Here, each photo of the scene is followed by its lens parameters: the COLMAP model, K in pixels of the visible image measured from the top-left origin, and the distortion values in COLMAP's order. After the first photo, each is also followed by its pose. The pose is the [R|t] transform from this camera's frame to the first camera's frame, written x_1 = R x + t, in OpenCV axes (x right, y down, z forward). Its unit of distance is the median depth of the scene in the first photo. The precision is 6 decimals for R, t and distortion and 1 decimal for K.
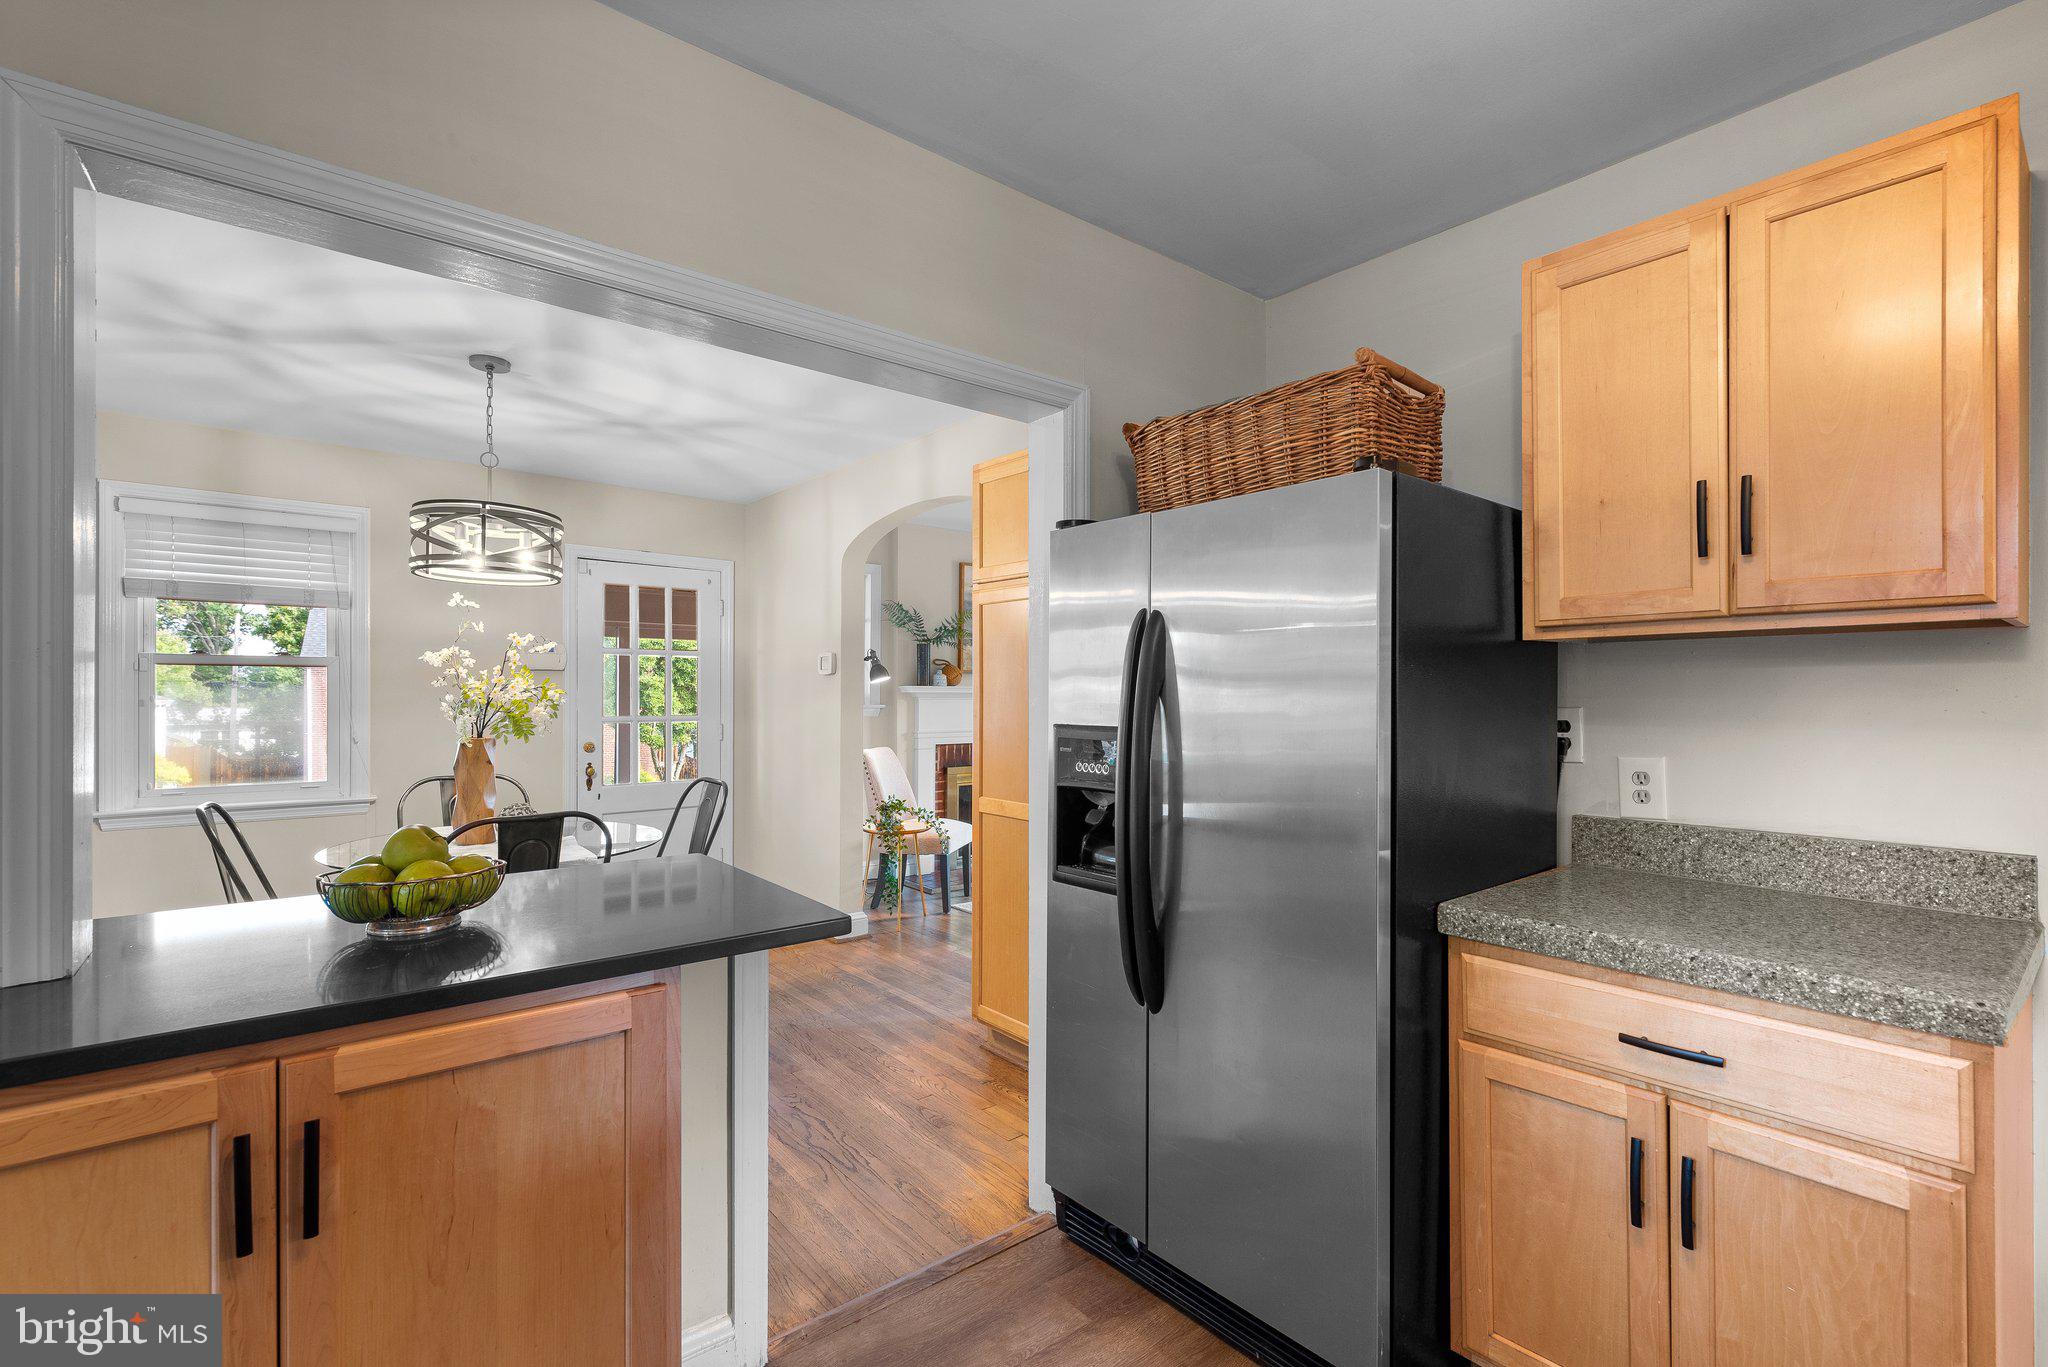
lens RADIAL K [[919.6, 0, 1037.2], [0, 919.6, 691.7], [0, 0, 1]] dist [0.002952, -0.000015]
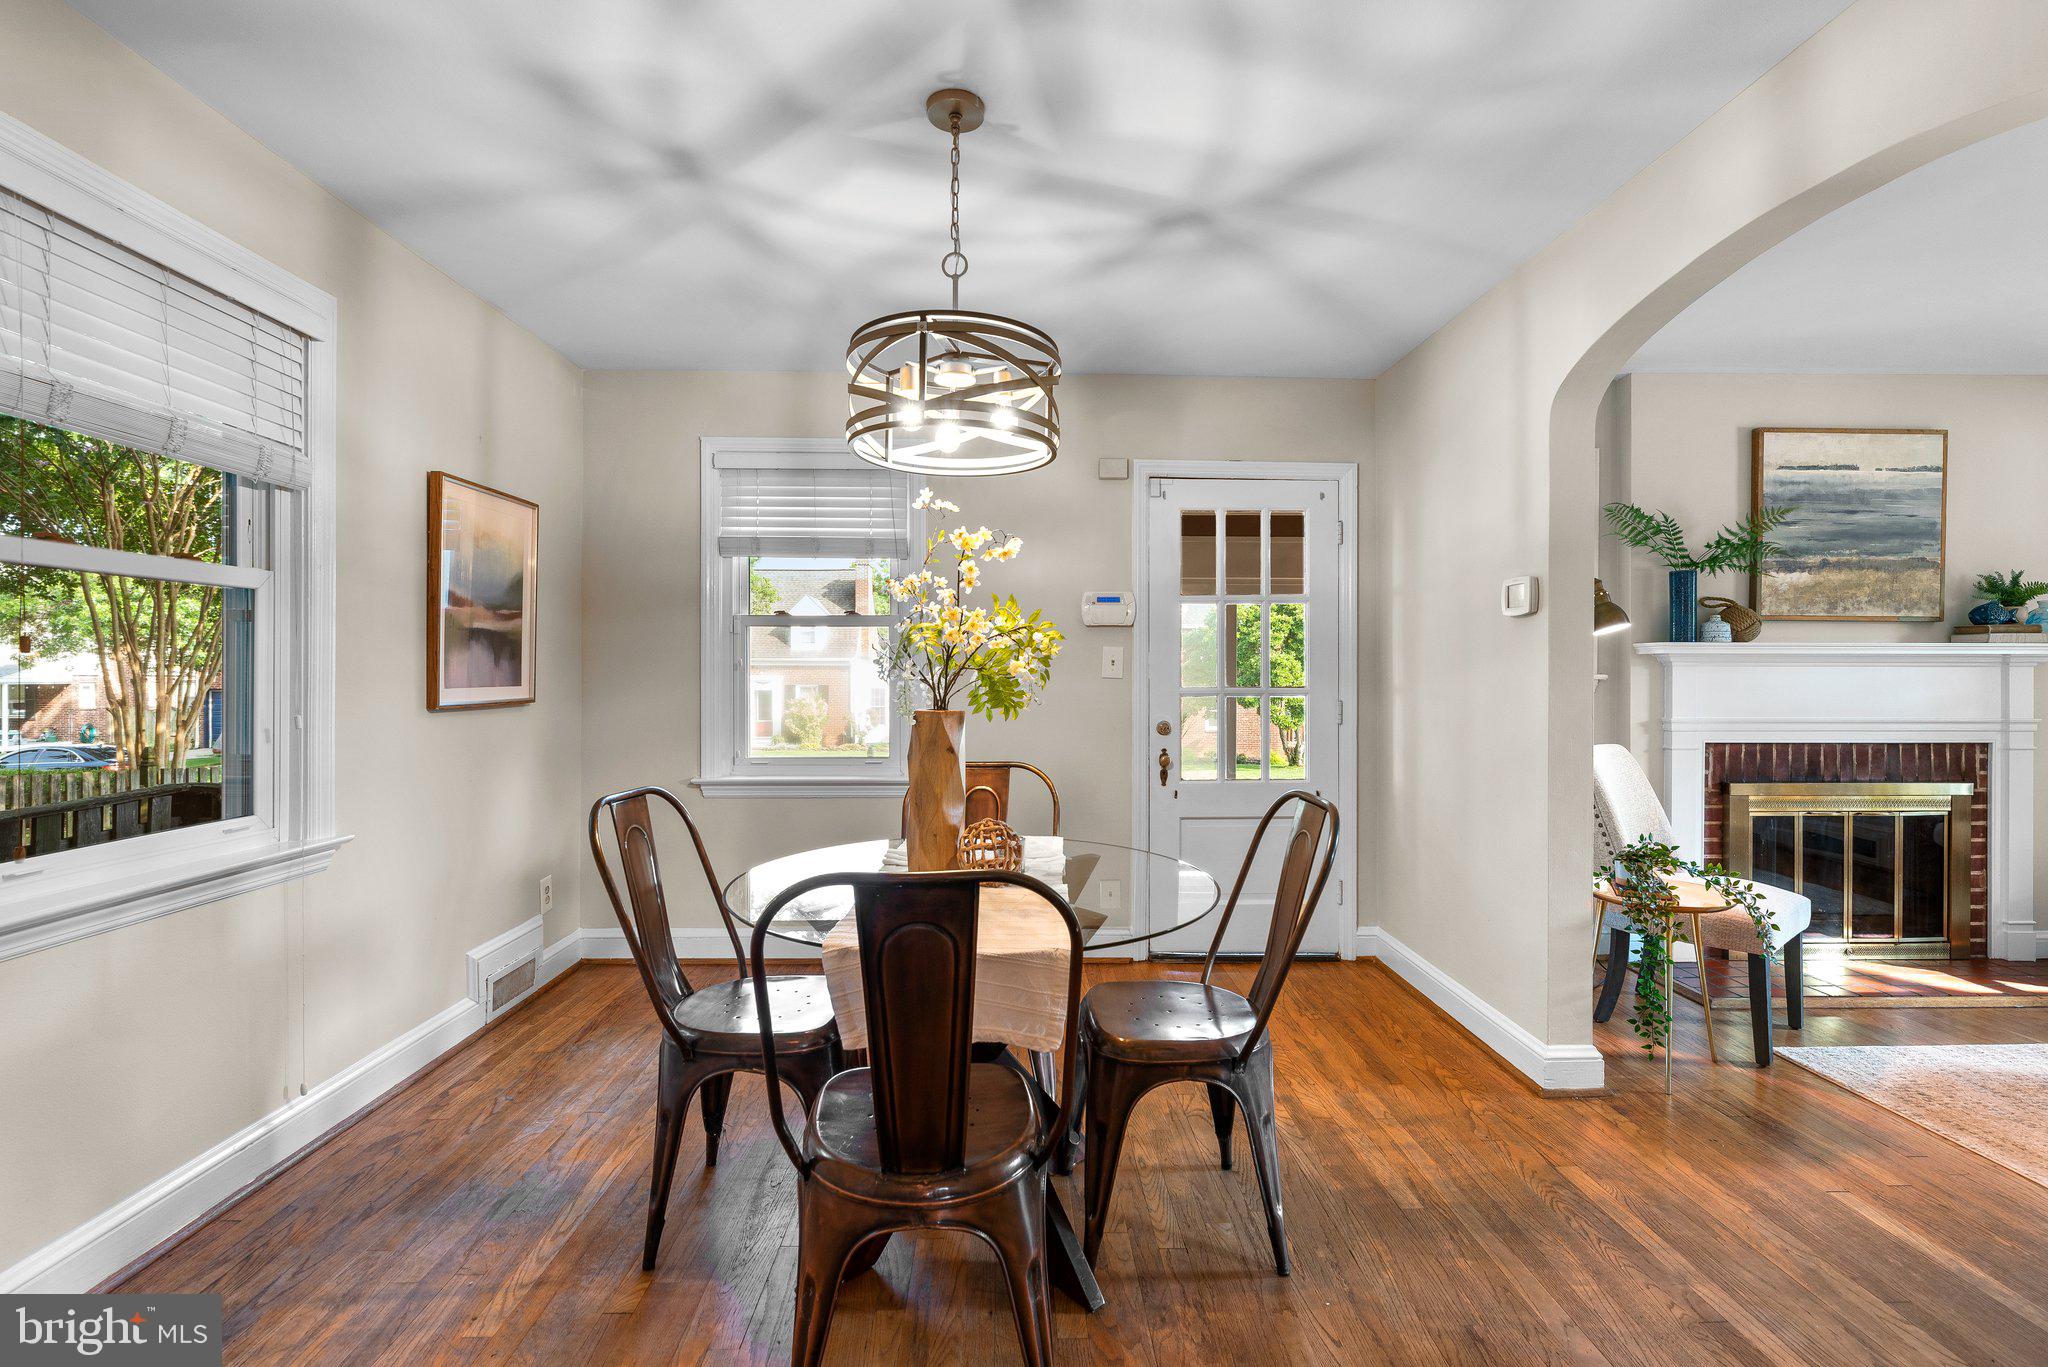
lens RADIAL K [[919.6, 0, 1030.1], [0, 919.6, 674.9], [0, 0, 1]] dist [0.002952, -0.000015]
pose [[0.785738, -0.000918, -0.618559, -0.108315], [0.001841, 0.999998, 0.000855, 0.016451], [0.618557, -0.001810, 0.785738, 0.345333]]
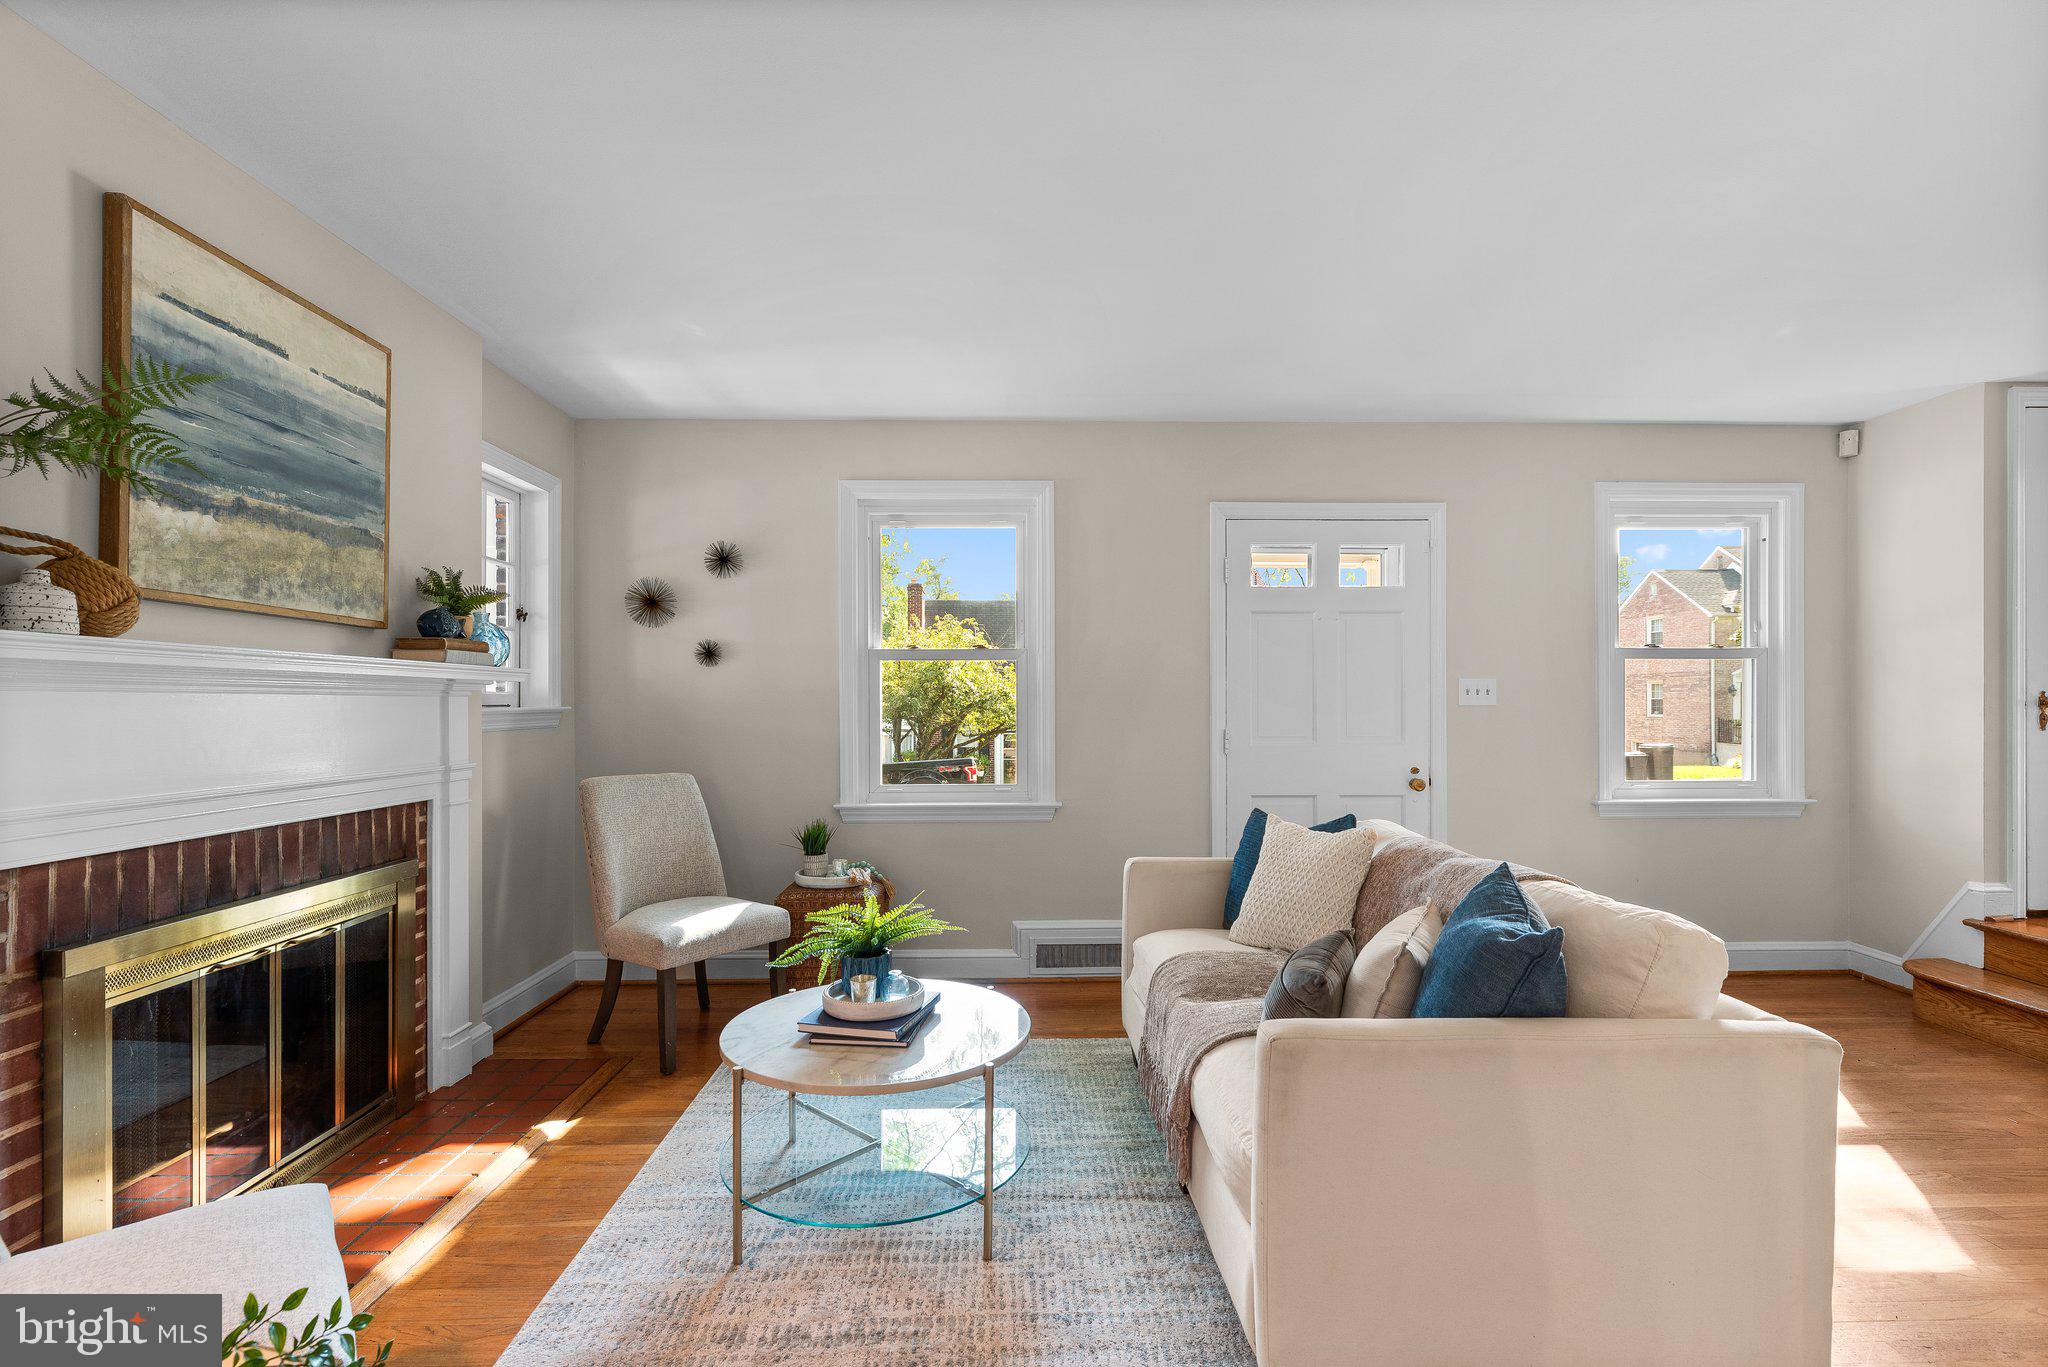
lens RADIAL K [[919.6, 0, 1030.0], [0, 919.6, 704.7], [0, 0, 1]] dist [0.002952, -0.000015]
pose [[0.611579, -0.003094, 0.791177, -0.173951], [0.001502, 0.999995, 0.002750, 0.016085], [-0.791182, -0.000494, 0.611581, 0.795839]]
